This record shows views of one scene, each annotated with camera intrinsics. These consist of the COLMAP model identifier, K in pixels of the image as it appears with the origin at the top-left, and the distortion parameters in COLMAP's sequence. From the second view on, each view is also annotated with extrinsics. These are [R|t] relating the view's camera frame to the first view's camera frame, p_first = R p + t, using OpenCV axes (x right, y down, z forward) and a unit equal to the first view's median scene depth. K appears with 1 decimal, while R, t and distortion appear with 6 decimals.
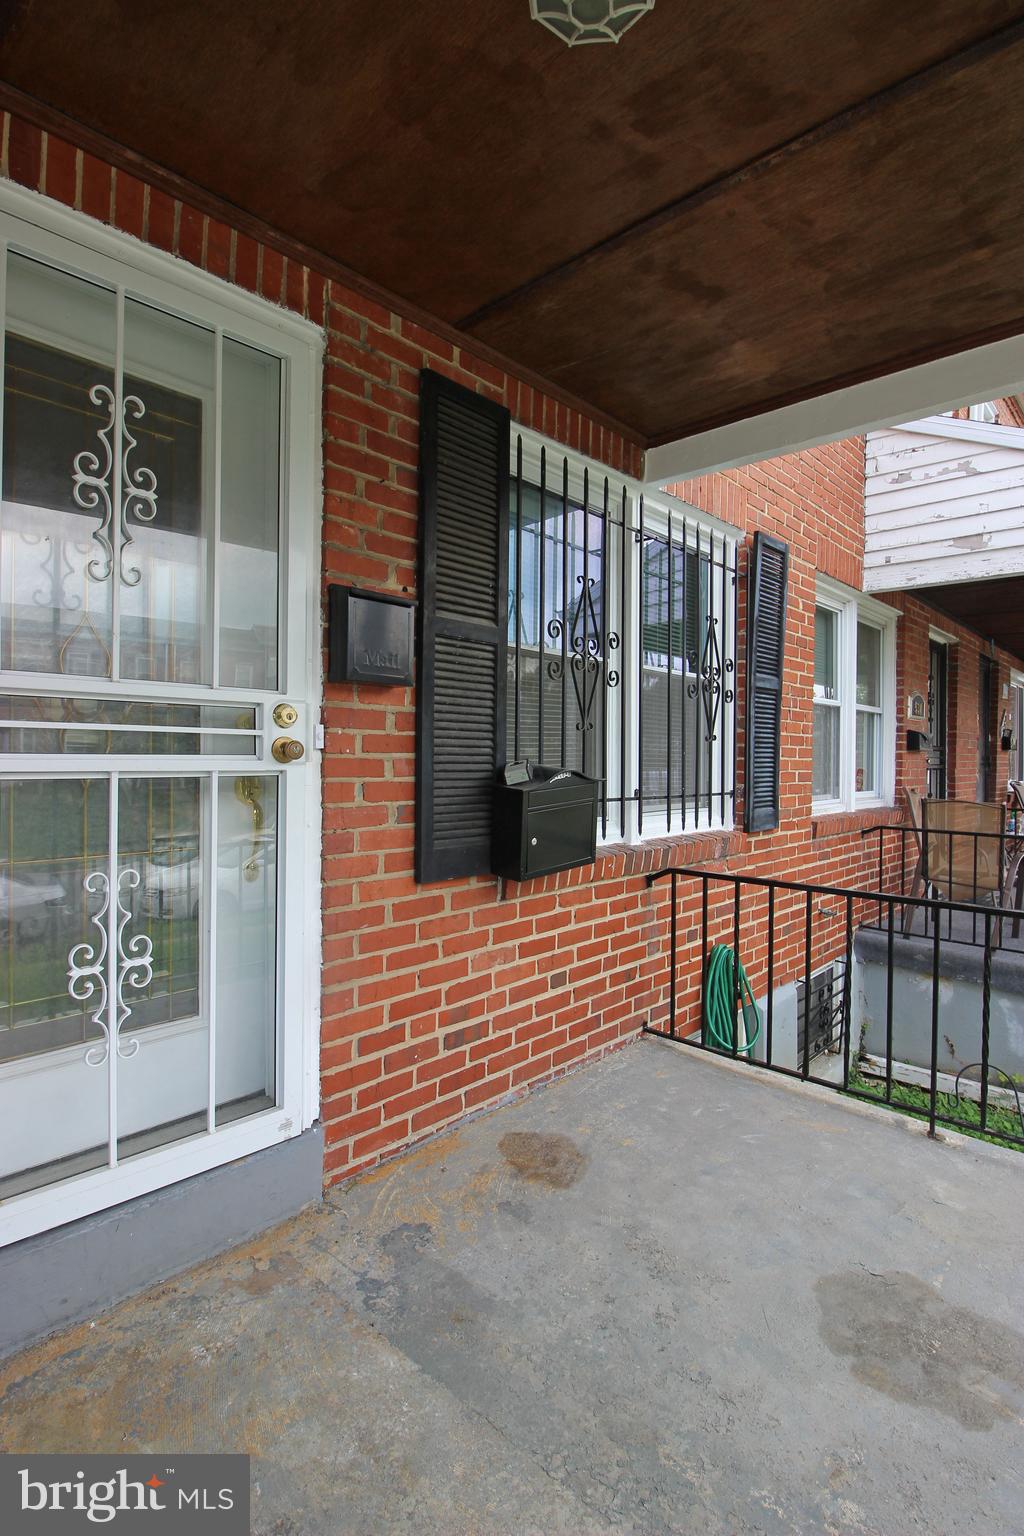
lens RADIAL K [[754.9, 0, 514.7], [0, 754.9, 759.8], [0, 0, 1]] dist [-0.003734, -0.000218]
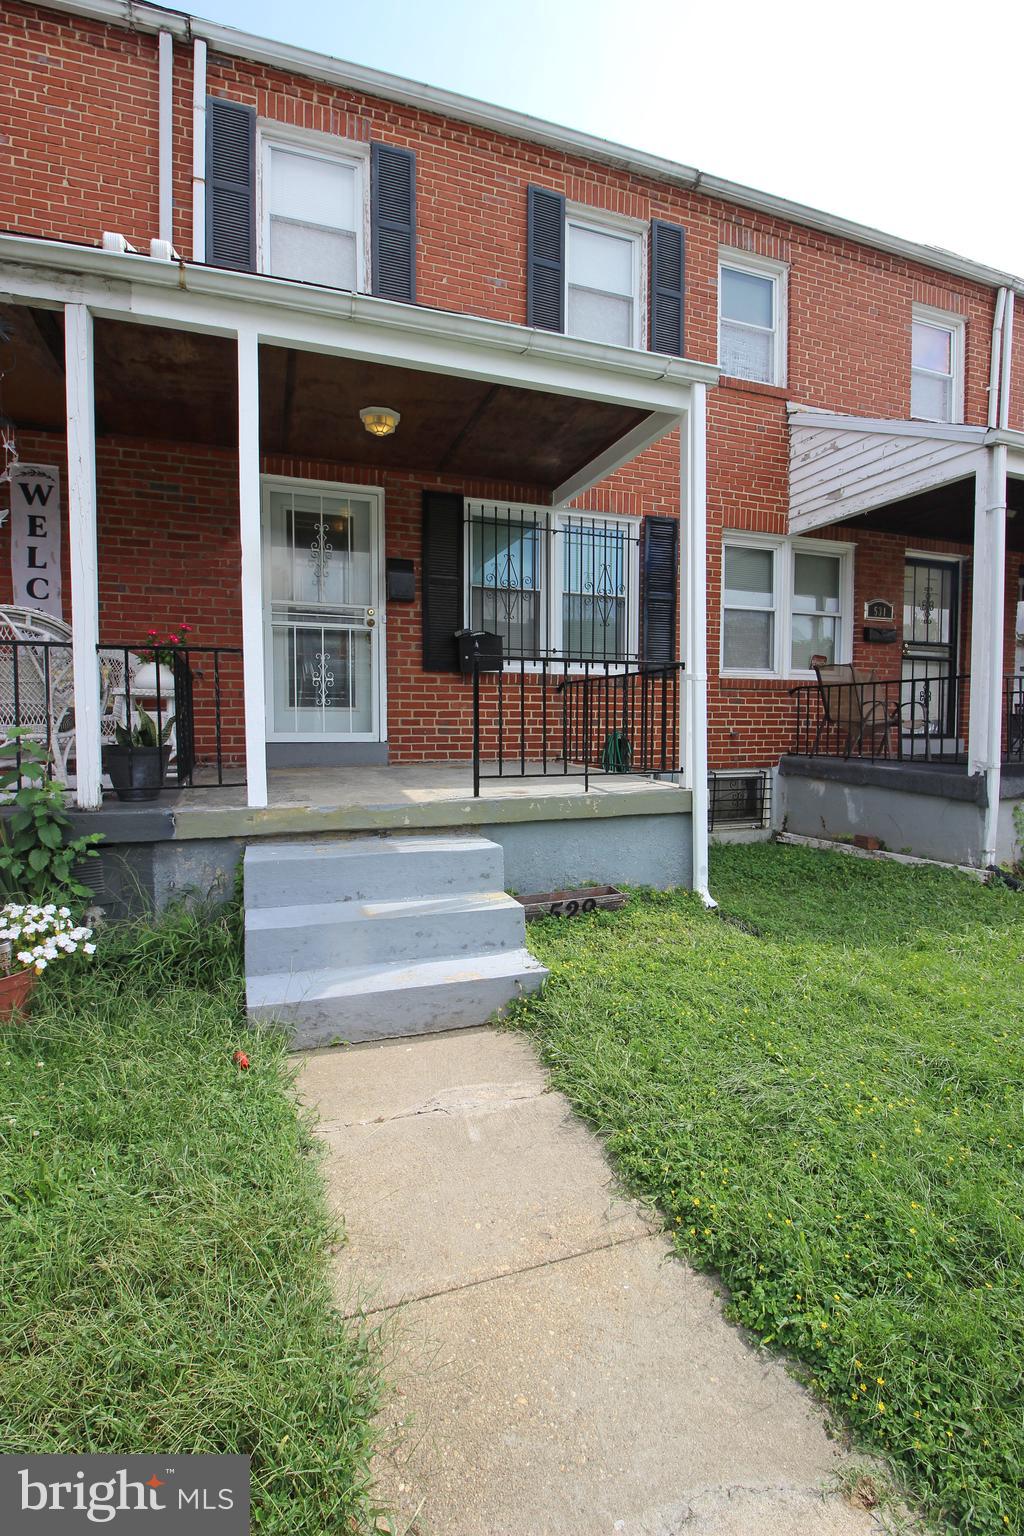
lens RADIAL K [[711.8, 0, 511.1], [0, 711.8, 764.8], [0, 0, 1]] dist [-0.001177, -0.009078]
pose [[0.883657, 0.019927, -0.467710, 1.488043], [0.001990, 0.998925, 0.046319, 0.408031], [0.468130, -0.041861, 0.882668, -1.298049]]
